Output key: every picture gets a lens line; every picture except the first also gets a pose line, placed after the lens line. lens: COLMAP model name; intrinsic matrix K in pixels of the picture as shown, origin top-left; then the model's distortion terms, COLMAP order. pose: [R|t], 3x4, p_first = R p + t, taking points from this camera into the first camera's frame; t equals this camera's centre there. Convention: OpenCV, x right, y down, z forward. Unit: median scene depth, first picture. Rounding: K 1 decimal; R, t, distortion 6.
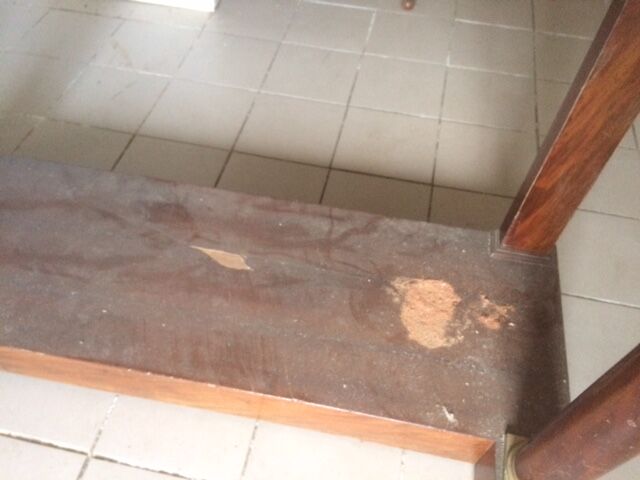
lens RADIAL K [[546.7, 0, 320.0], [0, 546.7, 240.0], [0, 0, 1]] dist [0.128161, -0.194179]
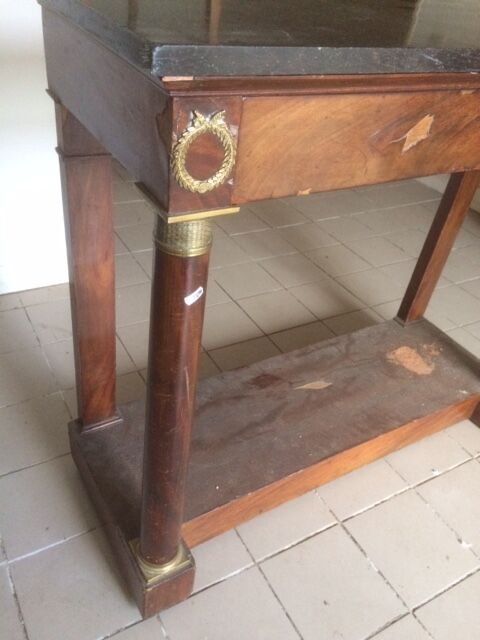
lens RADIAL K [[546.7, 0, 240.0], [0, 546.7, 320.0], [0, 0, 1]] dist [0.128161, -0.194179]
pose [[0.748594, -0.351787, 0.562008, -1.148730], [0.469003, 0.880107, -0.073811, -0.118920], [-0.468661, 0.318837, 0.823832, -0.301484]]
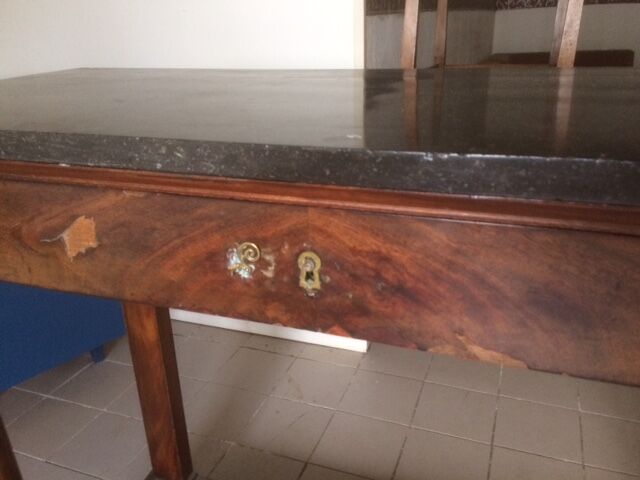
lens RADIAL K [[546.7, 0, 320.0], [0, 546.7, 240.0], [0, 0, 1]] dist [0.128161, -0.194179]
pose [[0.985868, -0.002075, -0.167509, -0.148968], [-0.081833, 0.866537, -0.492359, -0.031039], [0.146174, 0.499109, 0.854121, -0.310004]]
